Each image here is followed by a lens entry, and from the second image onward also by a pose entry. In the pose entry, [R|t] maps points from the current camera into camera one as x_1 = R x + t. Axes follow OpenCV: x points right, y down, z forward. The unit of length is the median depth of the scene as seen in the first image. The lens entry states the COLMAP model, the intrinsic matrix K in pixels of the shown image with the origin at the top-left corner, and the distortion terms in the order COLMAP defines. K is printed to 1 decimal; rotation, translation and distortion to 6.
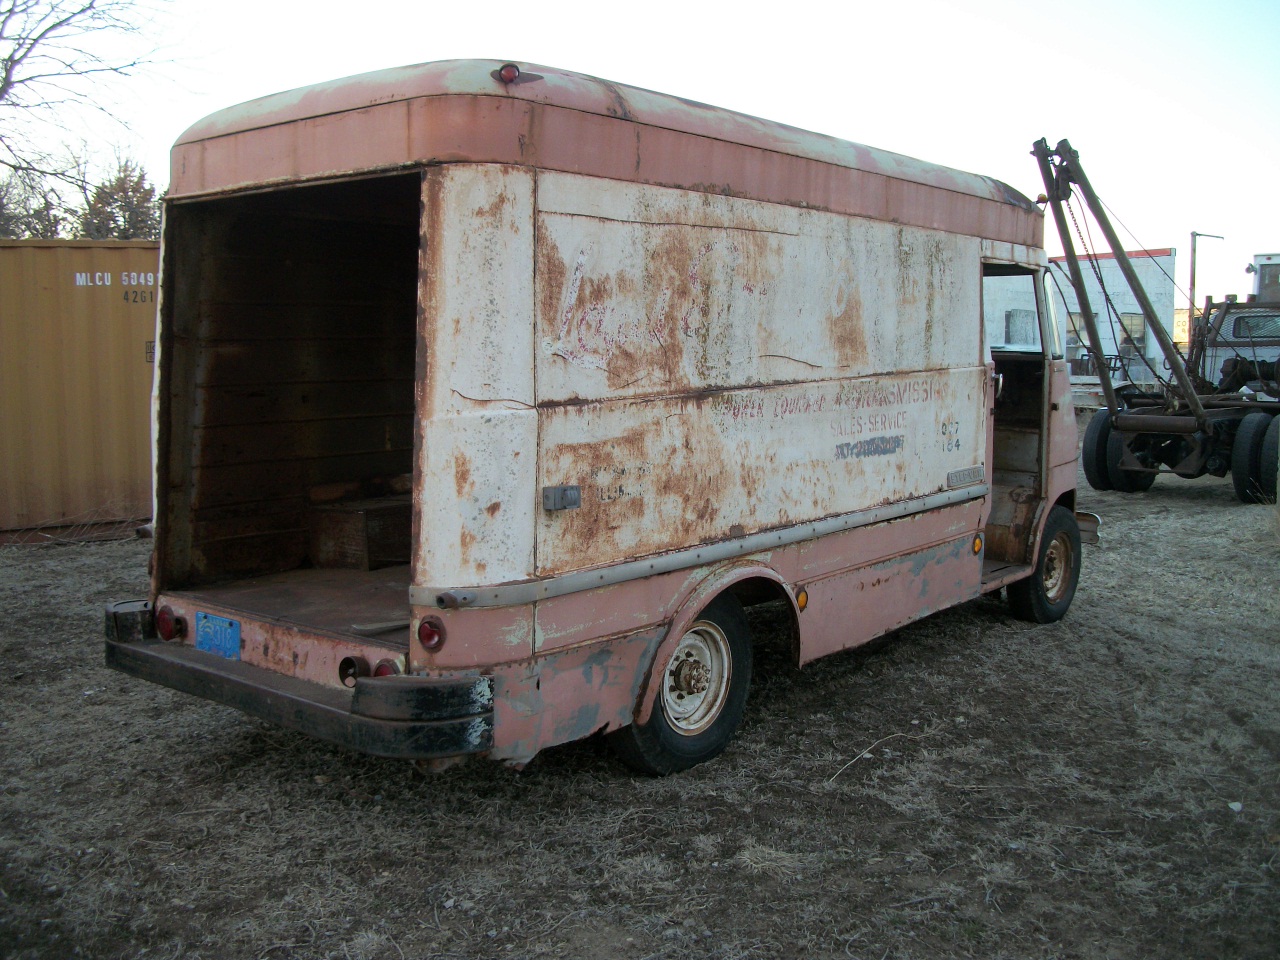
lens RADIAL K [[1246.1, 0, 640.0], [0, 1246.1, 480.0], [0, 0, 1]] dist [-0.134348, 0.133299]
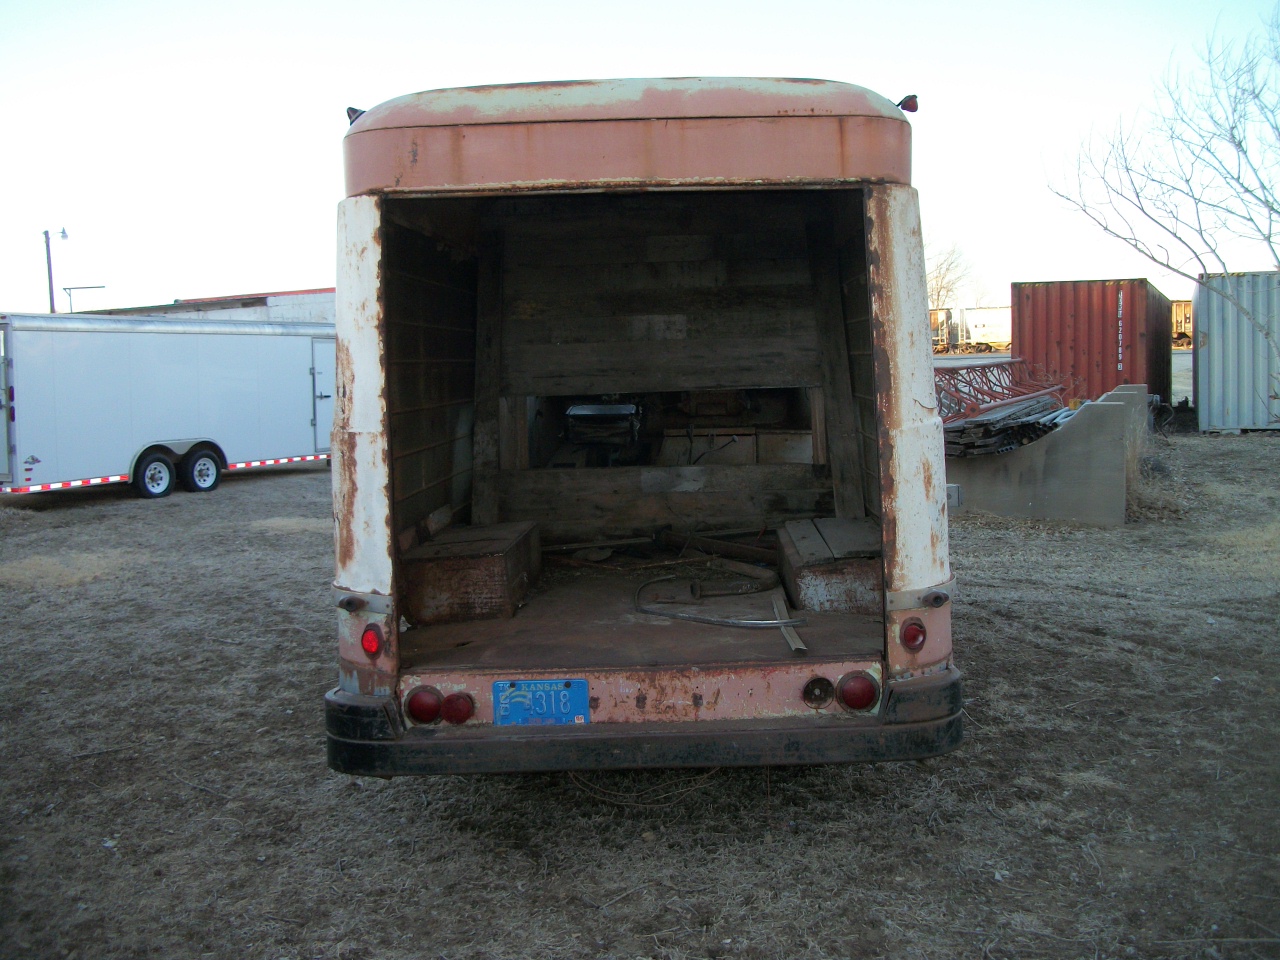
lens RADIAL K [[1246.1, 0, 640.0], [0, 1246.1, 480.0], [0, 0, 1]] dist [-0.134348, 0.133299]
pose [[0.789237, -0.079052, 0.608980, -0.788869], [0.093847, 0.995558, 0.007609, -0.028015], [-0.606876, 0.051146, 0.793149, 0.254124]]
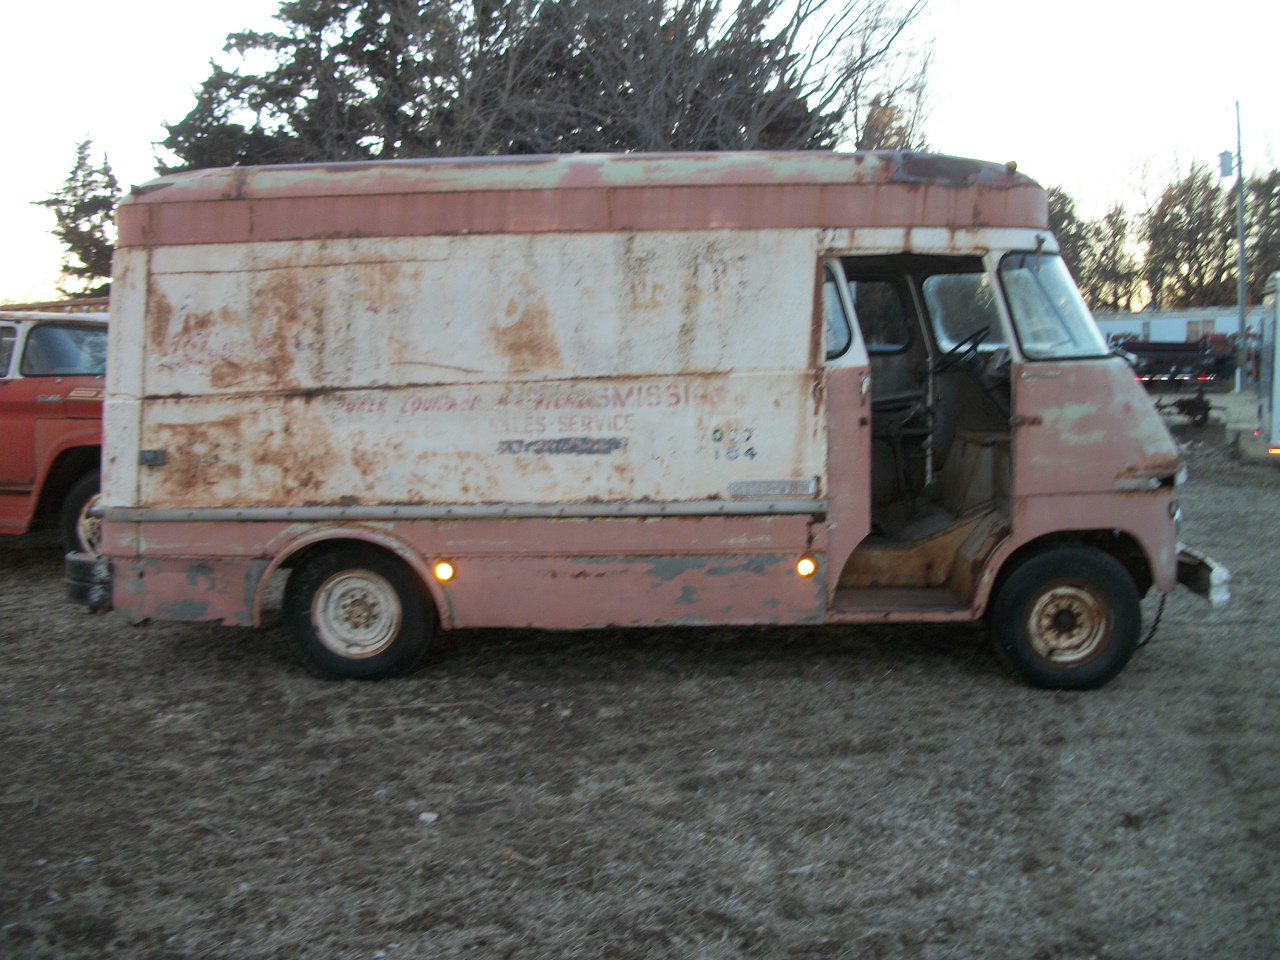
lens RADIAL K [[1246.1, 0, 640.0], [0, 1246.1, 480.0], [0, 0, 1]] dist [-0.134348, 0.133299]
pose [[0.596986, 0.073108, -0.798913, 1.392045], [-0.072514, 0.996680, 0.037019, -0.053469], [0.798967, 0.035833, 0.600306, 0.521216]]
